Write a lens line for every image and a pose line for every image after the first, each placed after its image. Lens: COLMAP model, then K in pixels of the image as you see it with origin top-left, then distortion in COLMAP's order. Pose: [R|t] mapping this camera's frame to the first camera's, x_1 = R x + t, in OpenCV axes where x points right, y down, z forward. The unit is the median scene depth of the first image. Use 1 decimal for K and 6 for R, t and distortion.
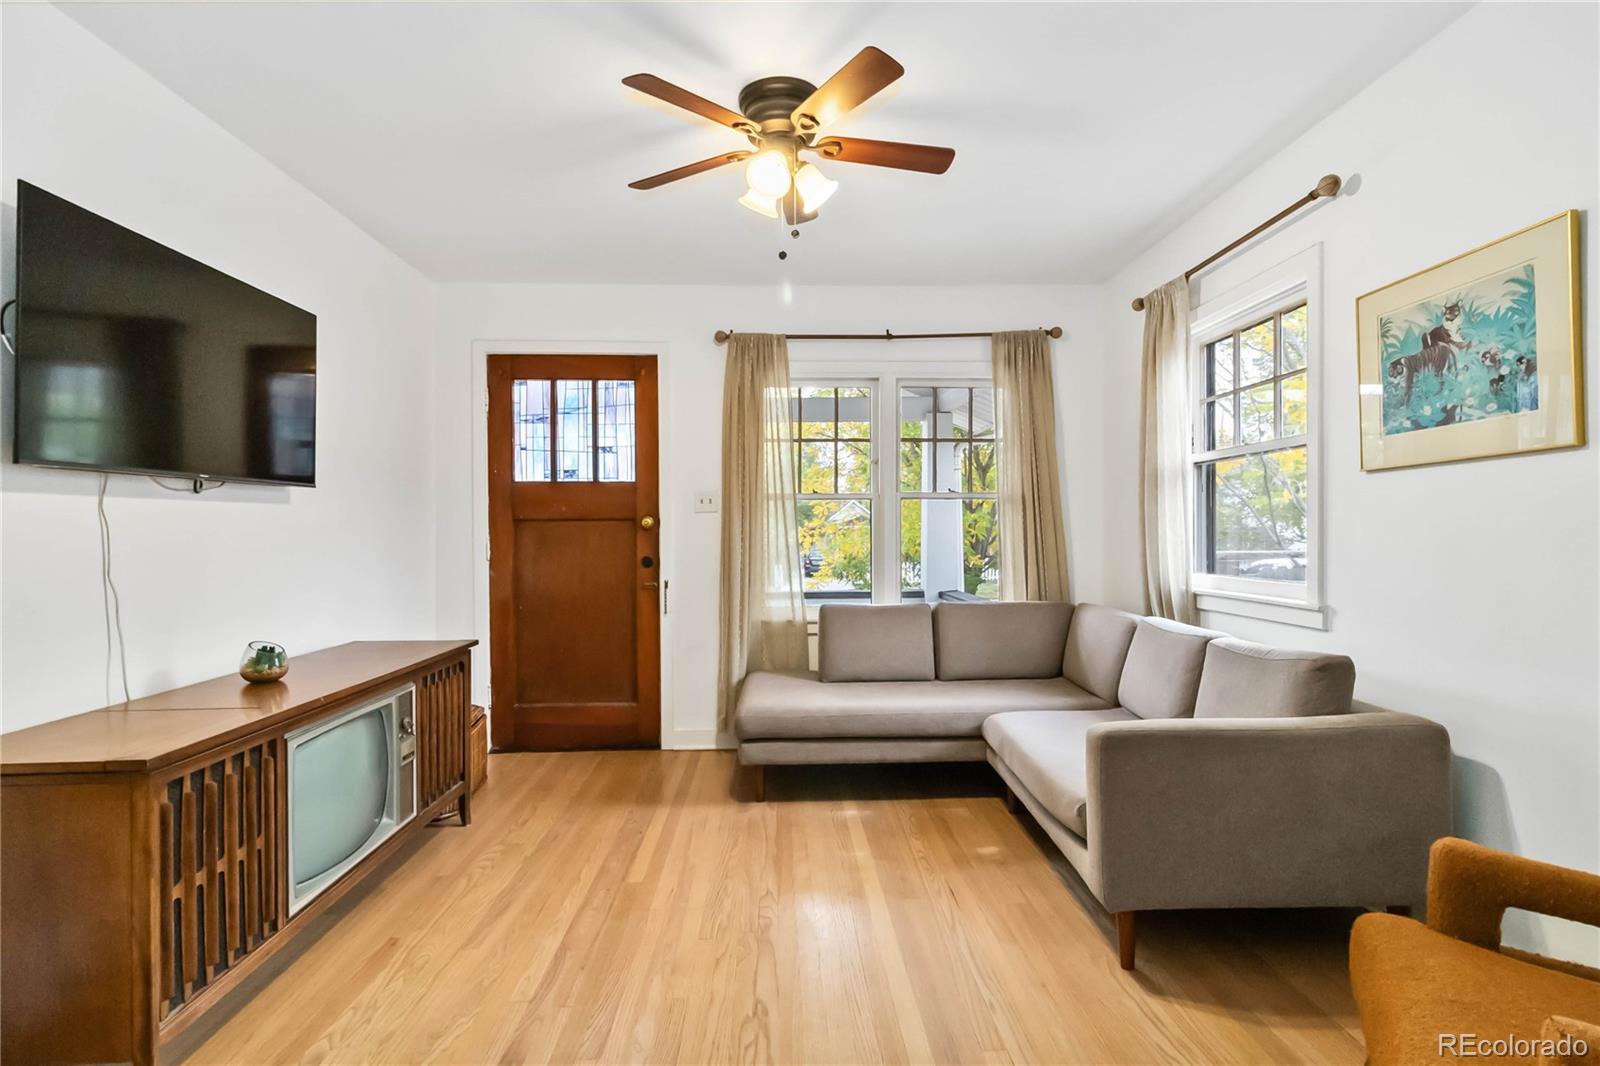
lens RADIAL K [[751.5, 0, 811.6], [0, 751.5, 531.3], [0, 0, 1]] dist [0.004862, 0.000305]
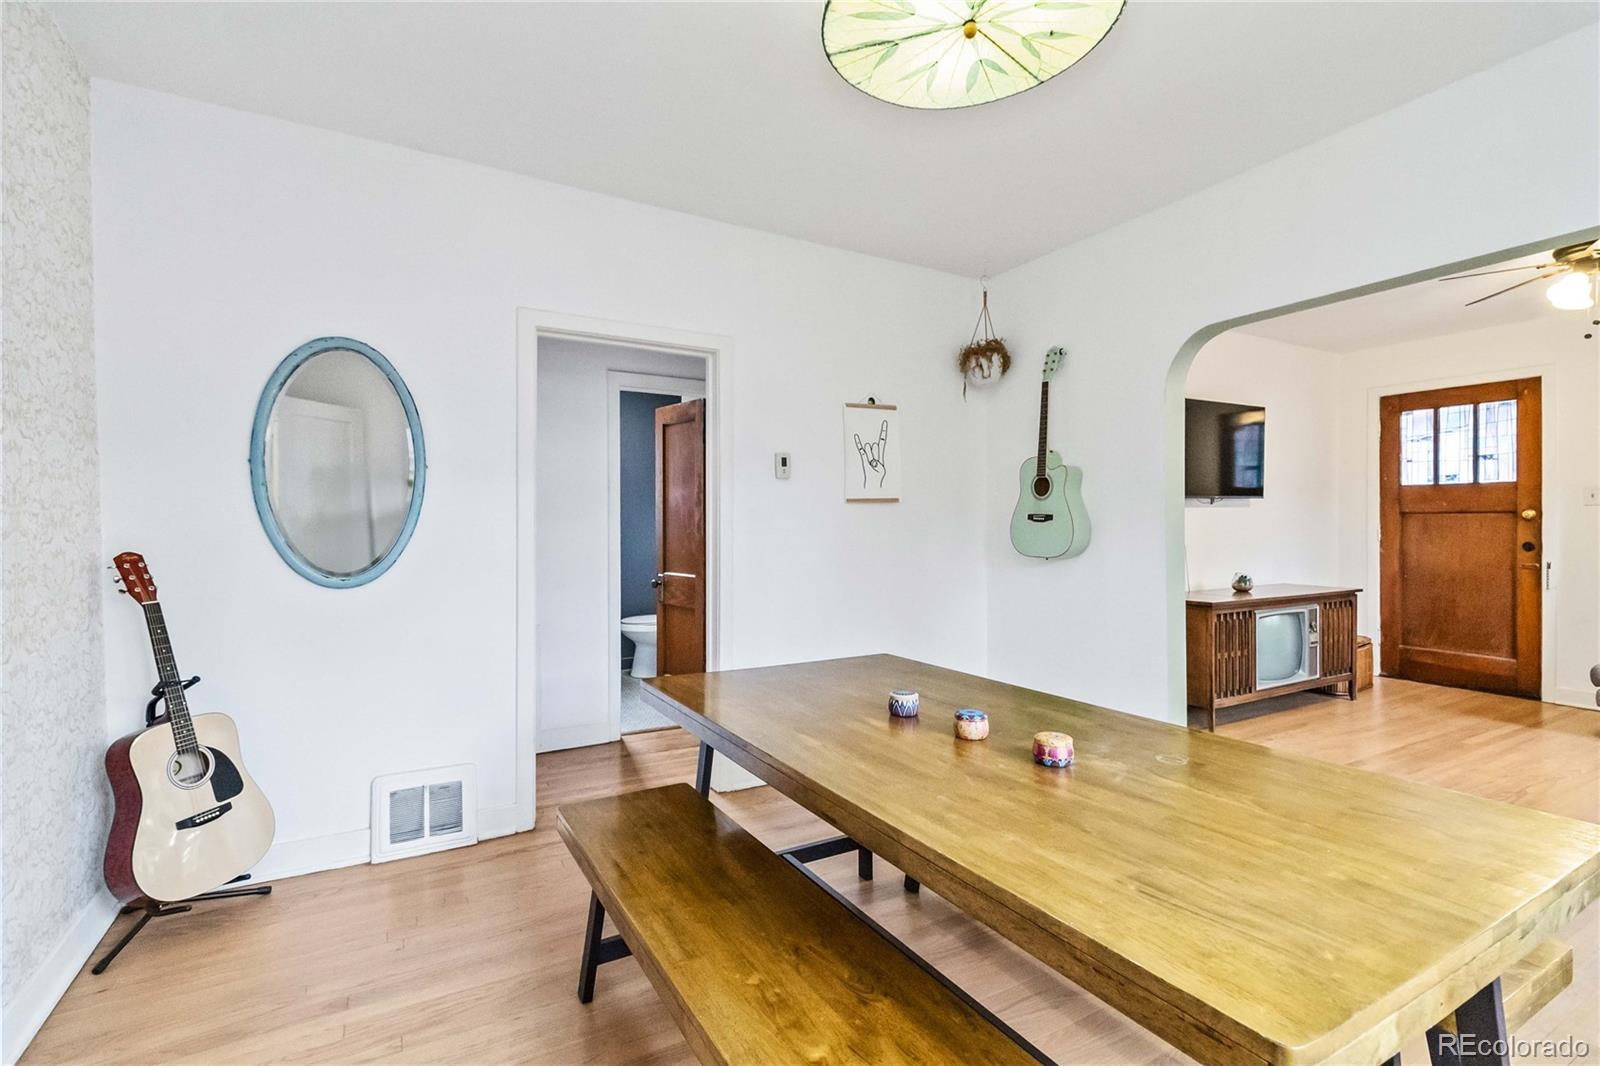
lens RADIAL K [[751.5, 0, 787.7], [0, 751.5, 525.8], [0, 0, 1]] dist [0.004862, 0.000305]
pose [[0.436467, 0.010556, -0.899659, 0.430392], [0.000457, 0.999928, 0.011954, -0.009666], [0.899720, -0.005629, 0.436431, -0.743530]]
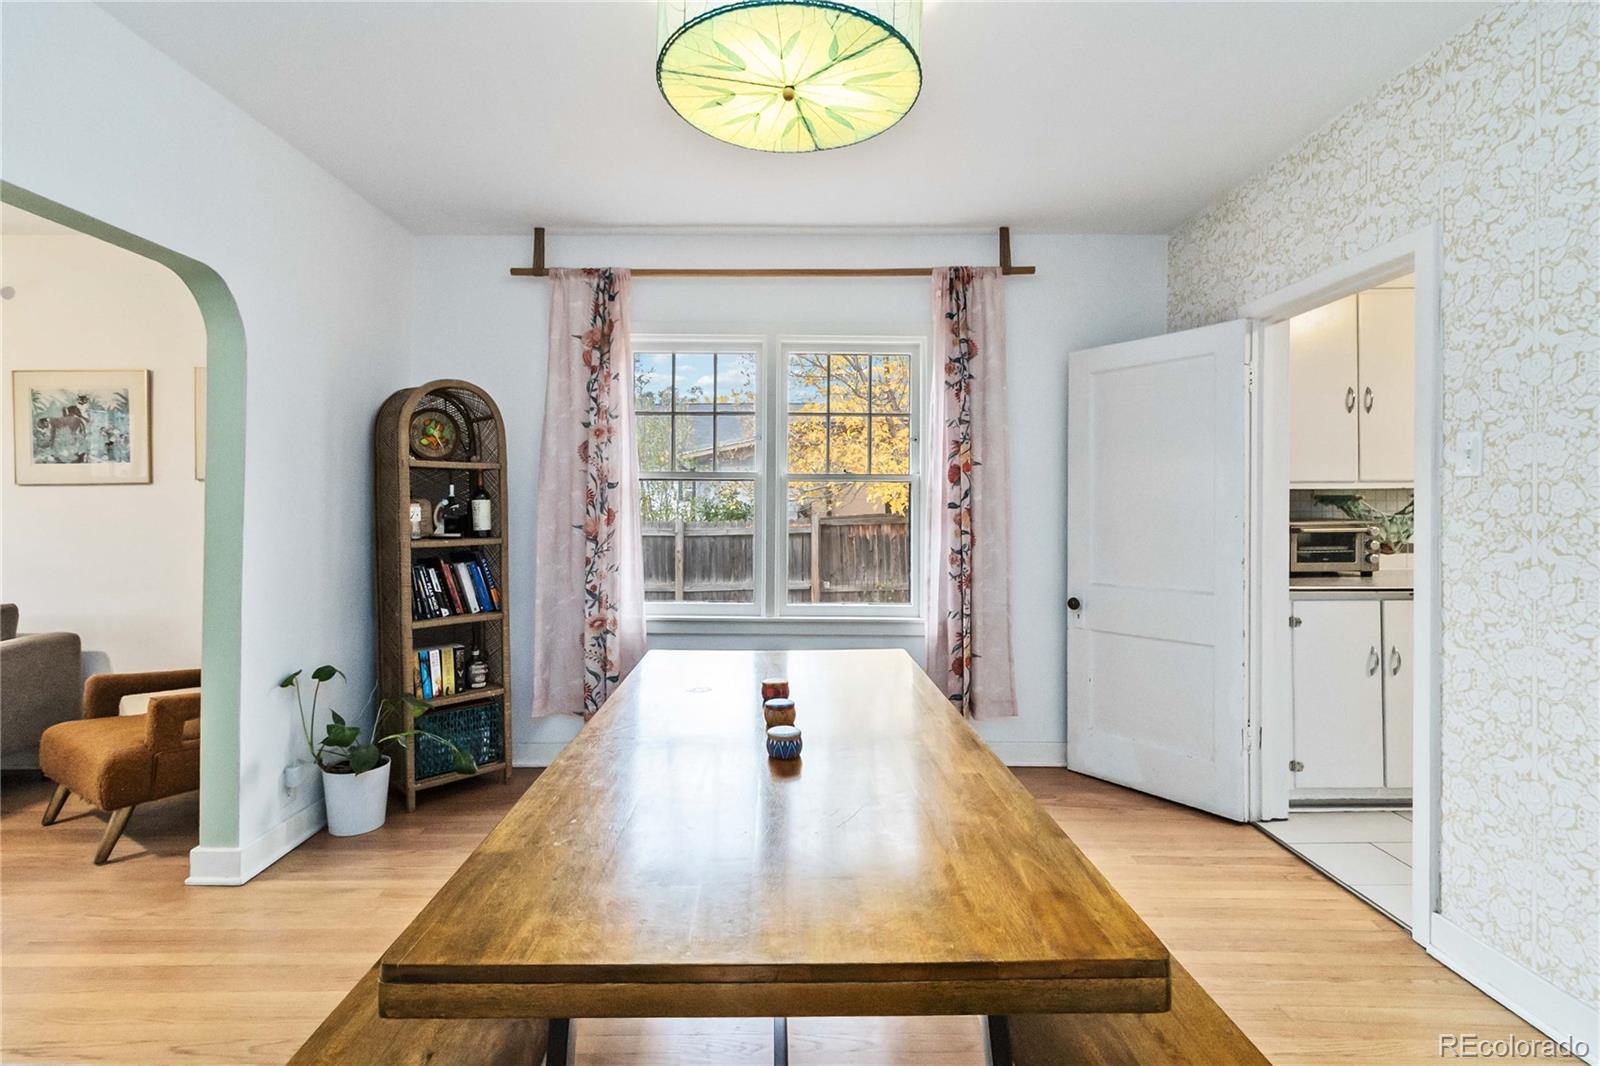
lens RADIAL K [[751.5, 0, 784.5], [0, 751.5, 511.7], [0, 0, 1]] dist [0.004862, 0.000305]
pose [[0.044119, 0.006980, 0.999002, -0.510842], [-0.002379, 0.999973, -0.006882, -0.012626], [-0.999023, -0.002073, 0.044135, -0.436981]]
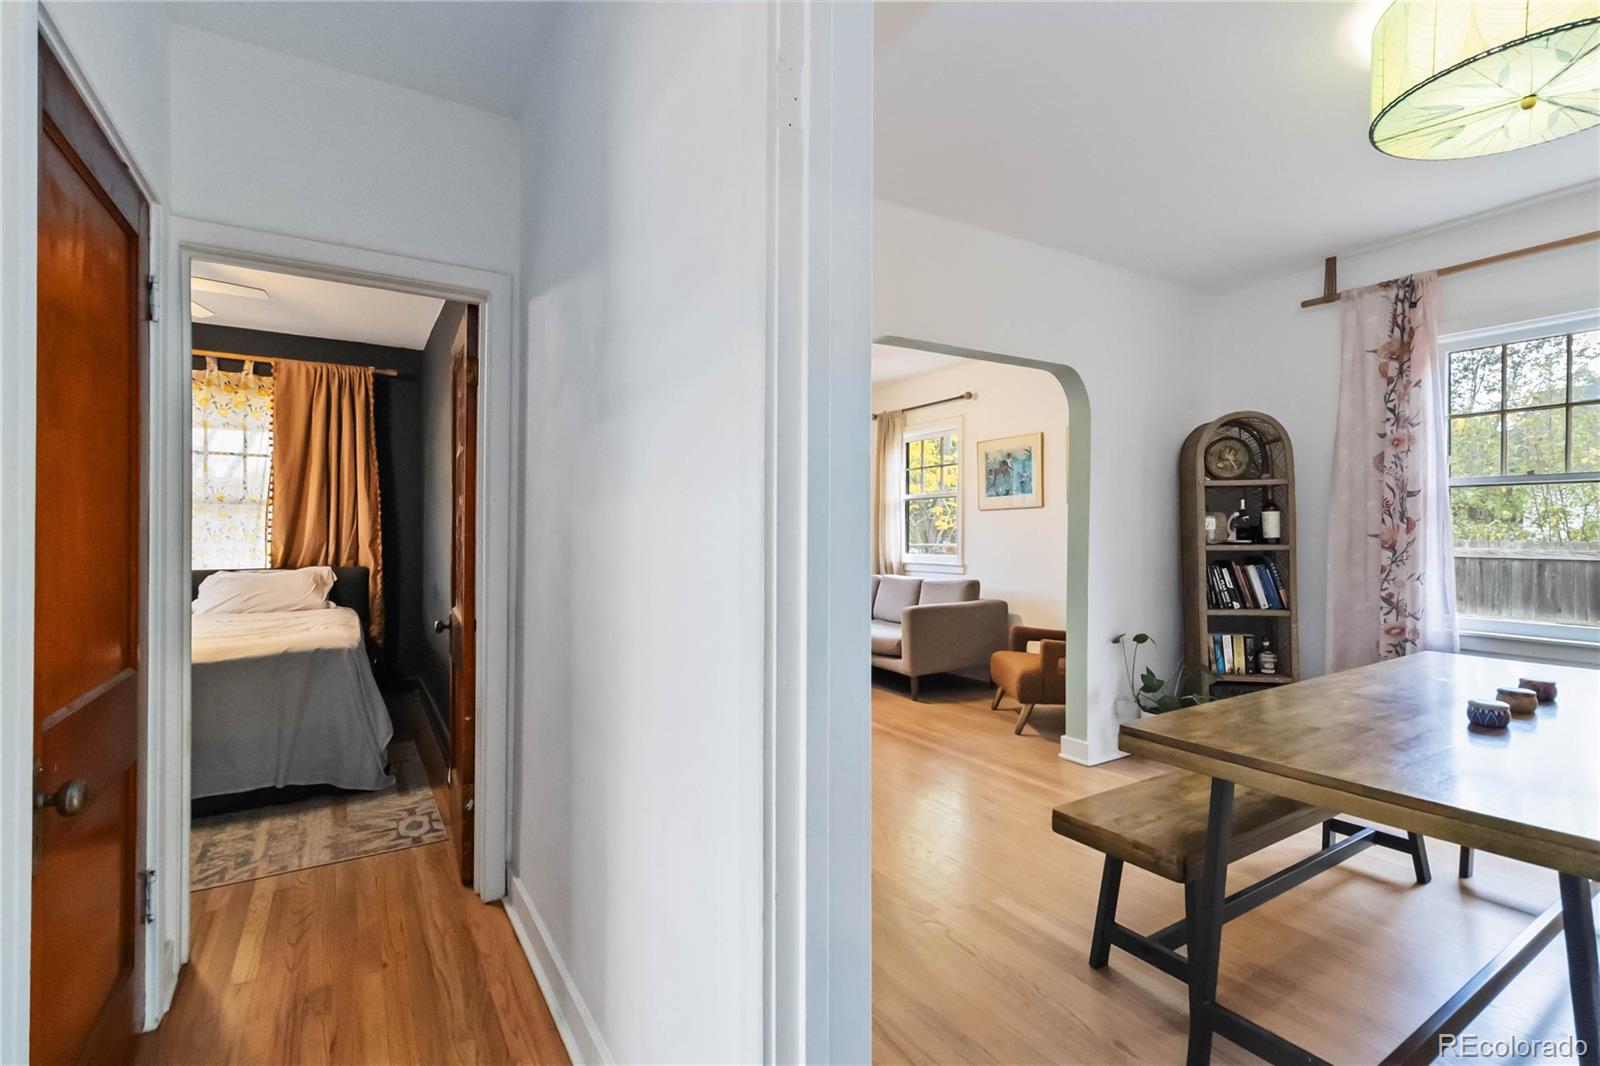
lens RADIAL K [[751.5, 0, 798.5], [0, 751.5, 531.4], [0, 0, 1]] dist [0.004862, 0.000305]
pose [[0.875313, 0.010293, 0.483447, -0.724857], [-0.008090, 0.999945, -0.006642, 0.010200], [-0.483489, 0.001903, 0.875348, -0.654736]]
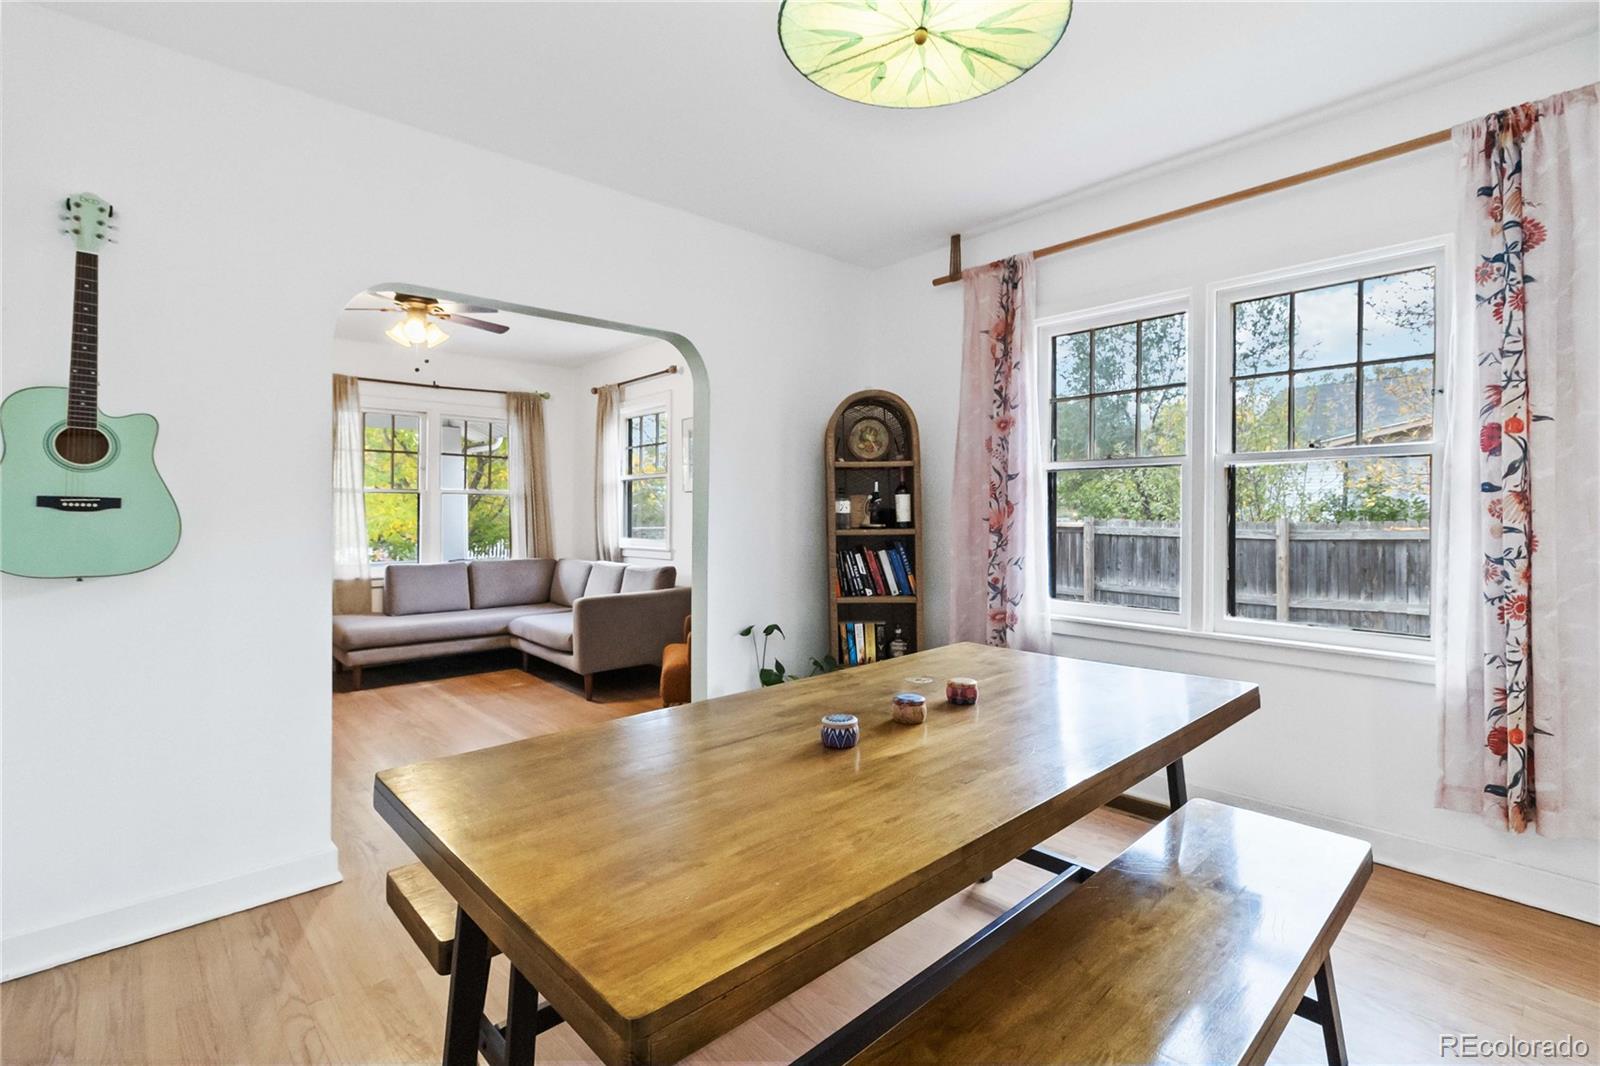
lens RADIAL K [[751.5, 0, 807.7], [0, 751.5, 514.0], [0, 0, 1]] dist [0.004862, 0.000305]
pose [[0.769157, 0.007381, 0.639017, -0.344416], [-0.004857, 0.999972, -0.005703, 0.001837], [-0.639041, 0.001283, 0.769172, -0.763626]]
